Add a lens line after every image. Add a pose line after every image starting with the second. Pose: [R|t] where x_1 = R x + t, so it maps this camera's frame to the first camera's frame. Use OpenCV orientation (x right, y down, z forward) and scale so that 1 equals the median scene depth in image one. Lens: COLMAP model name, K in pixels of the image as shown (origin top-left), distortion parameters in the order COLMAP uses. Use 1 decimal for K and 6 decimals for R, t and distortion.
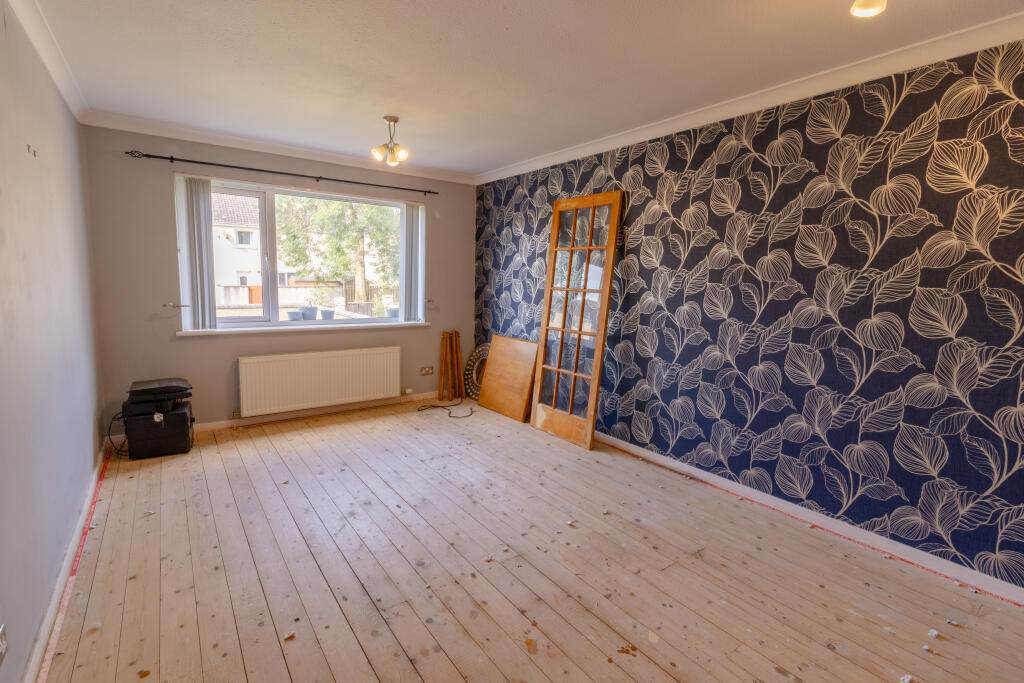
lens RADIAL K [[469.9, 0, 505.4], [0, 469.9, 337.5], [0, 0, 1]] dist [-0.000359, 0.000045]
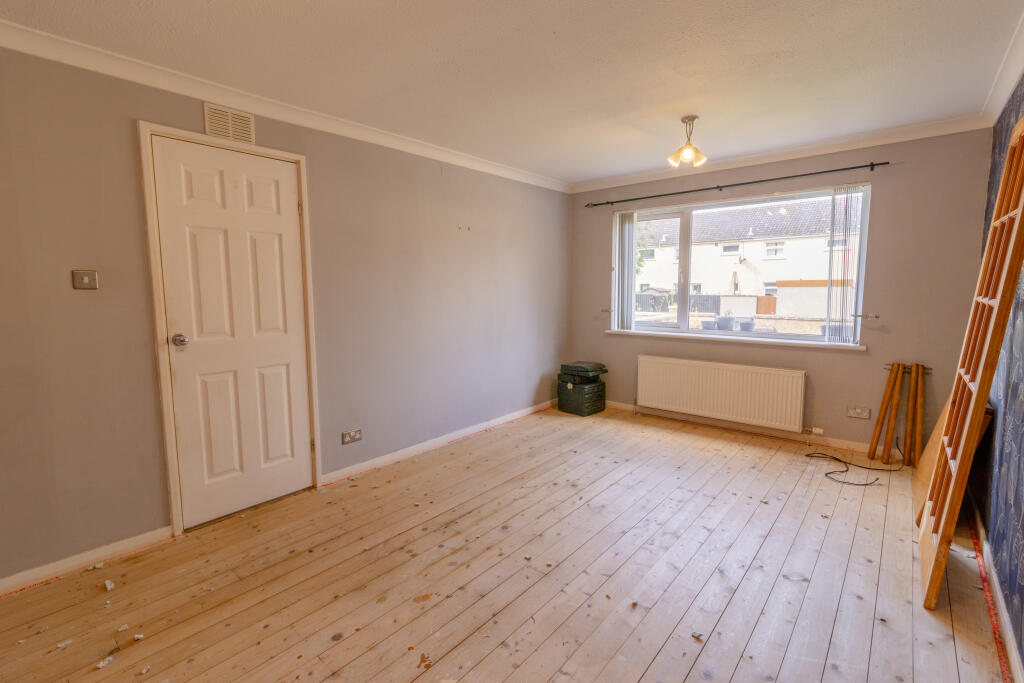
lens RADIAL K [[469.9, 0, 505.4], [0, 469.9, 337.5], [0, 0, 1]] dist [-0.000359, 0.000045]
pose [[0.235526, 0.081298, -0.968462, 0.549062], [-0.108508, 0.992464, 0.056924, -0.035623], [0.965792, 0.091679, 0.242573, 0.397260]]
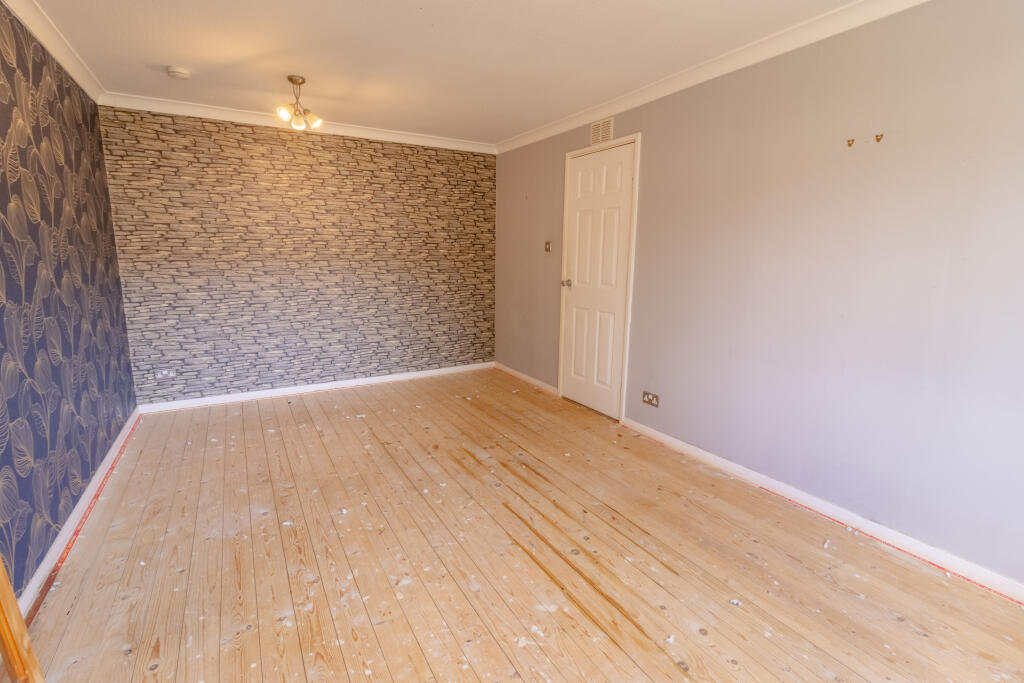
lens RADIAL K [[470.2, 0, 503.7], [0, 470.2, 332.2], [0, 0, 1]] dist [0.000692, 0.000066]
pose [[-0.994075, -0.044868, 0.099008, -0.175463], [-0.014323, 0.956961, 0.289864, -0.150760], [-0.107752, 0.286729, -0.951933, 1.214357]]
